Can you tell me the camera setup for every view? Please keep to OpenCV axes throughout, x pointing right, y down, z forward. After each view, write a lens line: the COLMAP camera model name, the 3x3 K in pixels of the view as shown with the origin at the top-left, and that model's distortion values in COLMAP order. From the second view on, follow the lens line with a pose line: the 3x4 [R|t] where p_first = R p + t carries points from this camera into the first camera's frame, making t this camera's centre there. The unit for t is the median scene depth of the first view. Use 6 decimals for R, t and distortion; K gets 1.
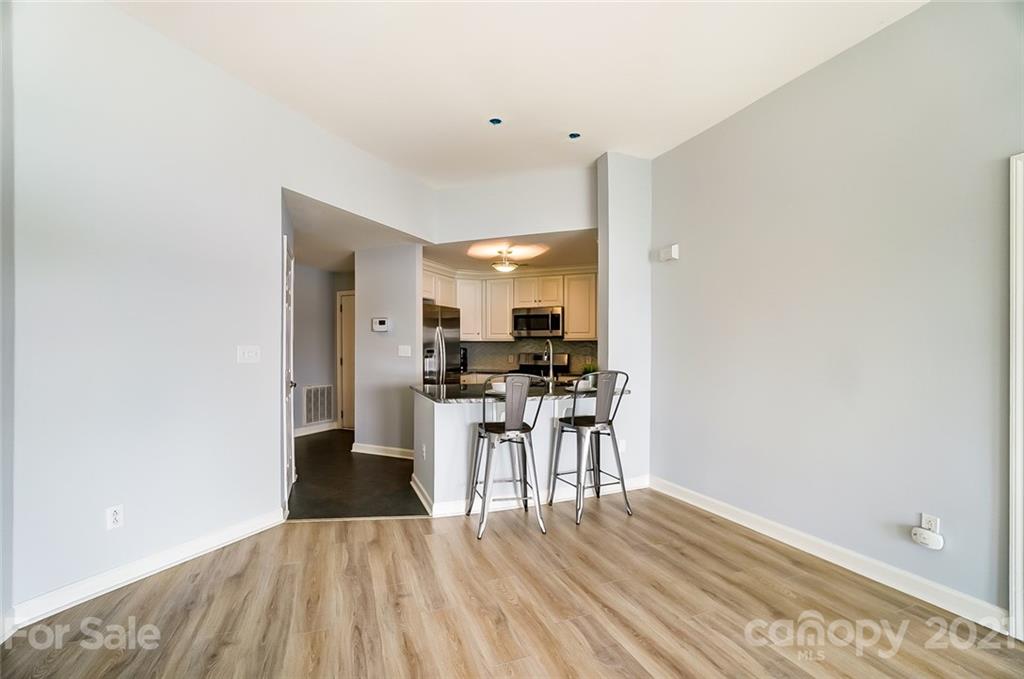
lens RADIAL K [[455.5, 0, 508.0], [0, 455.5, 345.0], [0, 0, 1]] dist [-0.069380, 0.026387]
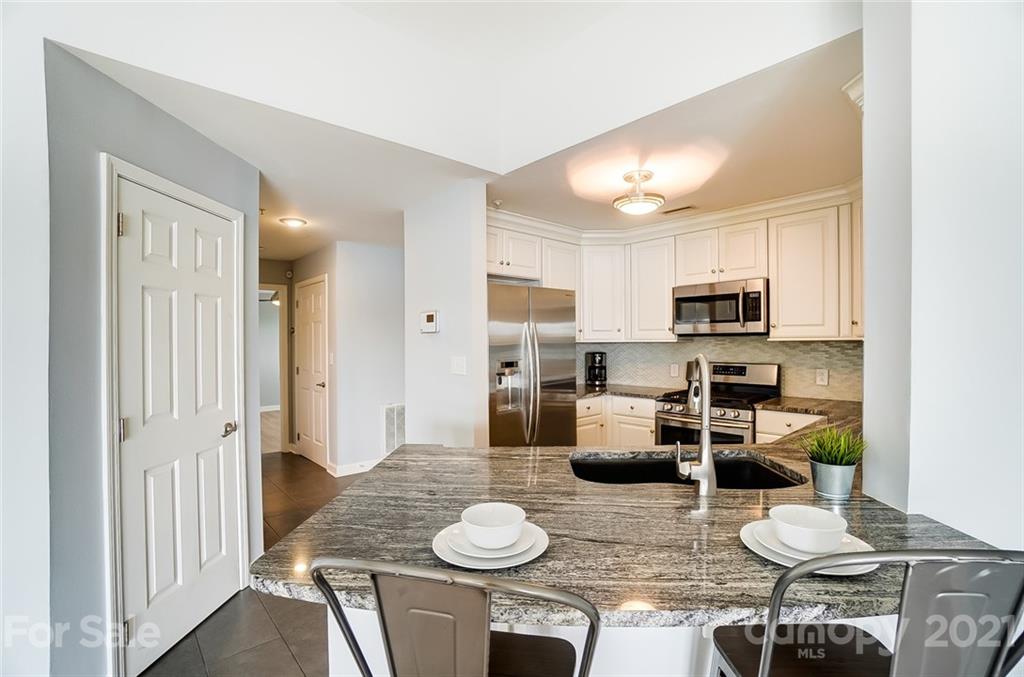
lens RADIAL K [[455.5, 0, 508.0], [0, 455.5, 344.0], [0, 0, 1]] dist [-0.069380, 0.026387]
pose [[0.910160, -0.007235, -0.414193, 0.060223], [0.013625, 0.999829, 0.012475, -0.016949], [0.414032, -0.016998, 0.910104, 0.392762]]
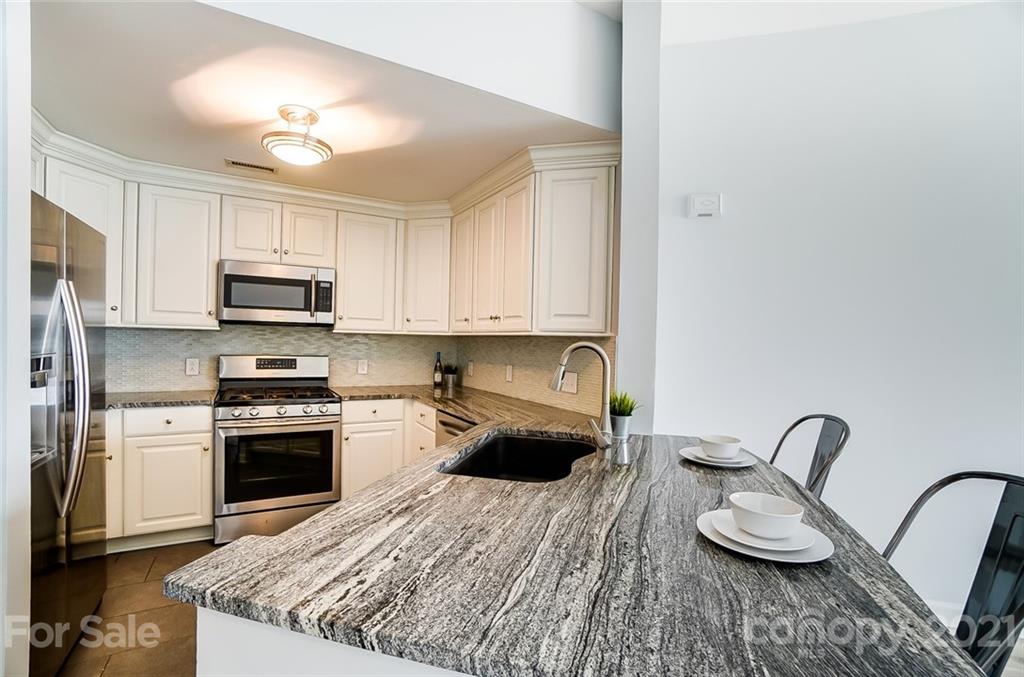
lens RADIAL K [[455.5, 0, 508.0], [0, 455.5, 344.0], [0, 0, 1]] dist [-0.069380, 0.026387]
pose [[0.597572, 0.008652, 0.801769, -0.183150], [-0.028295, 0.999547, 0.010303, -0.007418], [-0.801316, -0.028843, 0.597545, 0.516493]]
